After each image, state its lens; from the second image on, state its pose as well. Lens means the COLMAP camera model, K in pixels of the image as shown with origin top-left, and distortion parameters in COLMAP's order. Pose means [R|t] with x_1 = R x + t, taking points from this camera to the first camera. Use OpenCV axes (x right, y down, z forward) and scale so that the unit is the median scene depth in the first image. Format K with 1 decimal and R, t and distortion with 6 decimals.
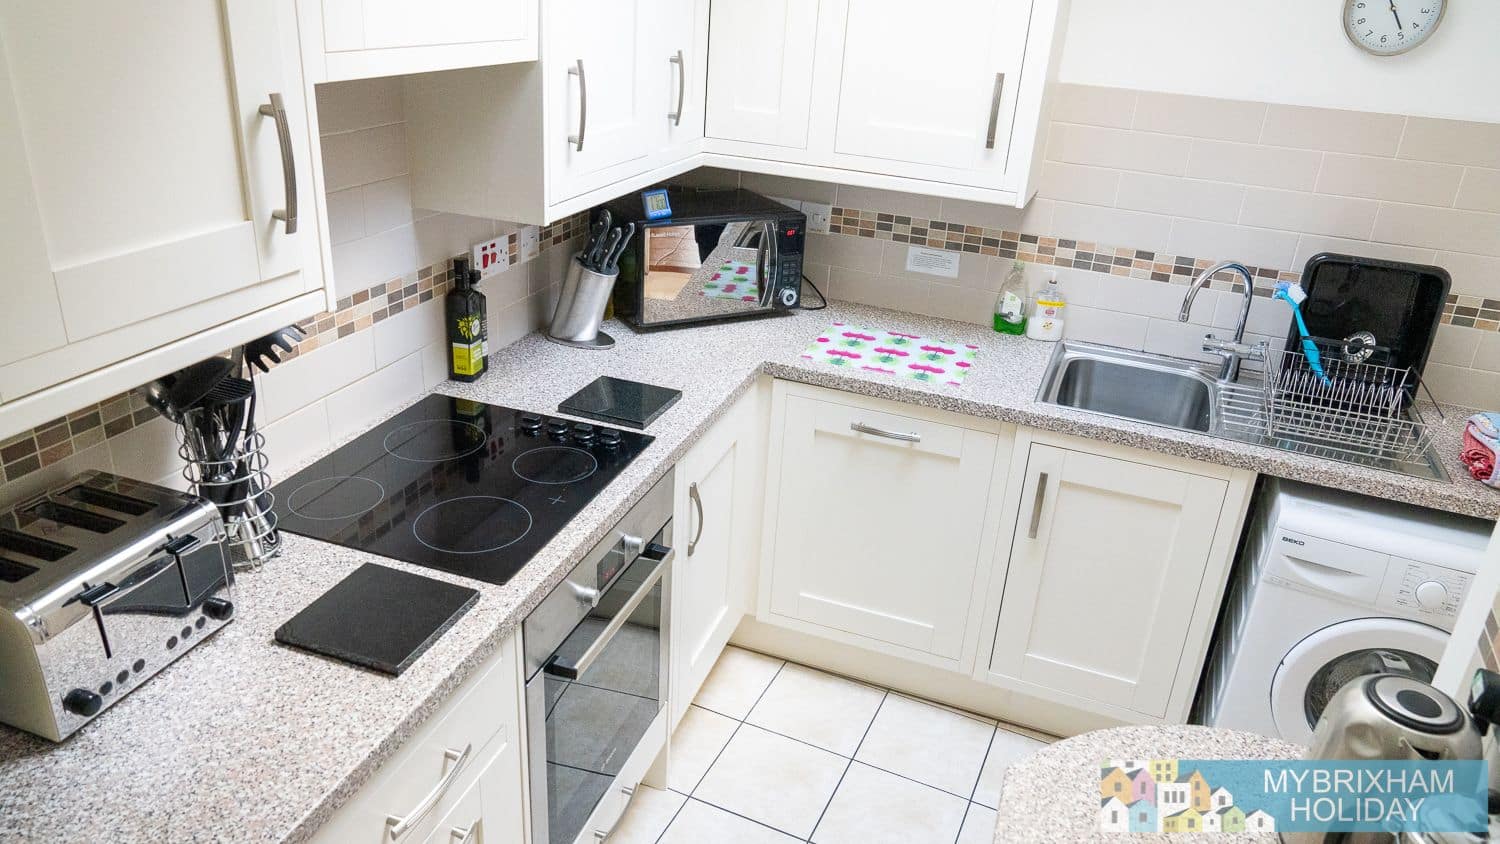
lens RADIAL K [[1046.7, 0, 750.7], [0, 1046.7, 432.8], [0, 0, 1]] dist [-0.005511, 0.000489]
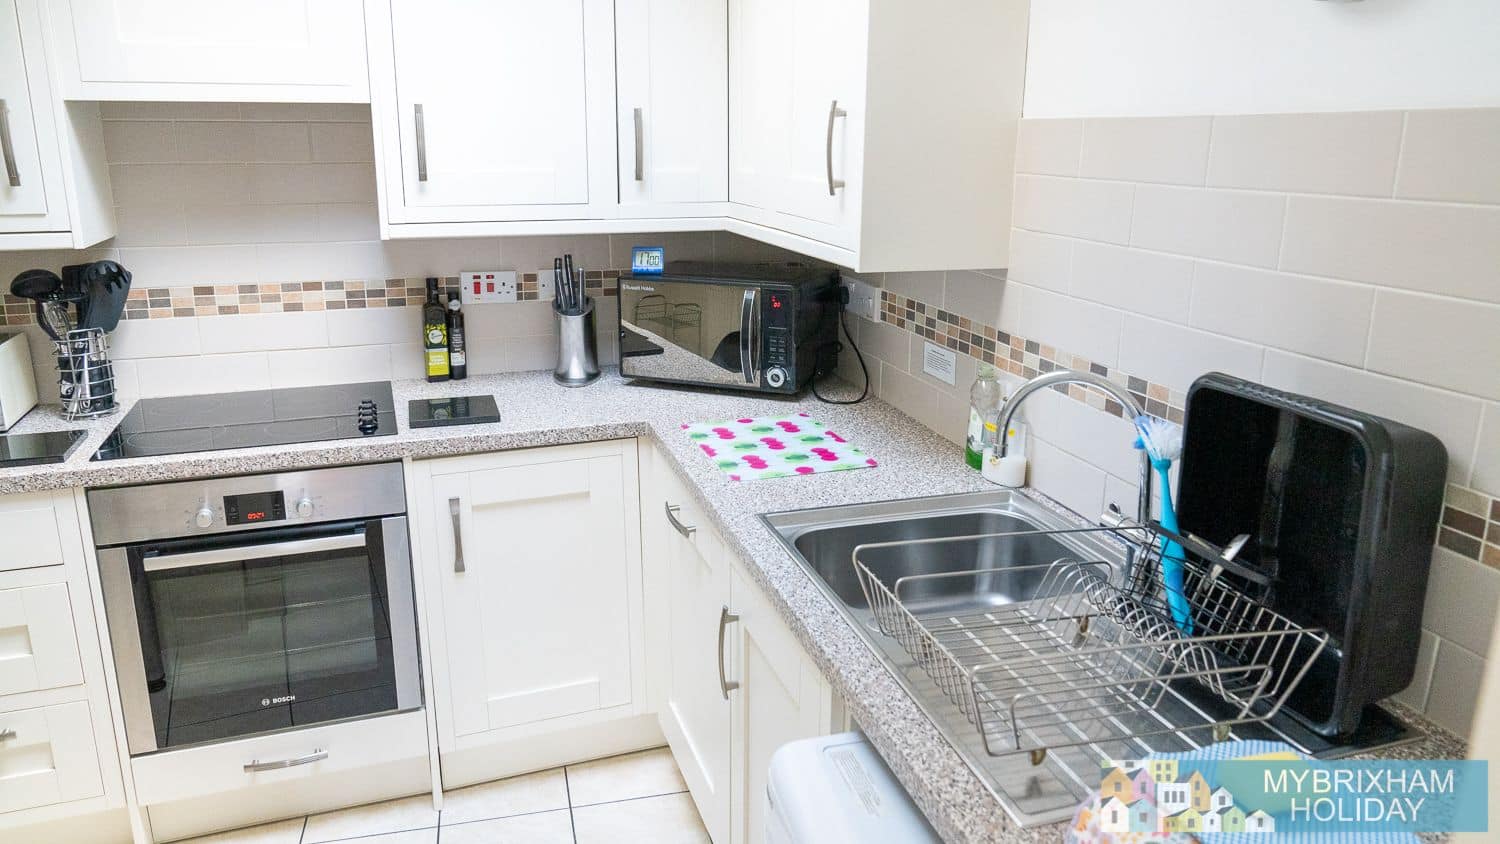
lens RADIAL K [[1046.7, 0, 757.4], [0, 1046.7, 411.6], [0, 0, 1]] dist [-0.005511, 0.000489]
pose [[0.599587, 0.142334, -0.787551, 0.753480], [-0.291927, 0.955152, -0.049629, -0.055279], [0.745167, 0.259664, 0.614247, 0.466682]]
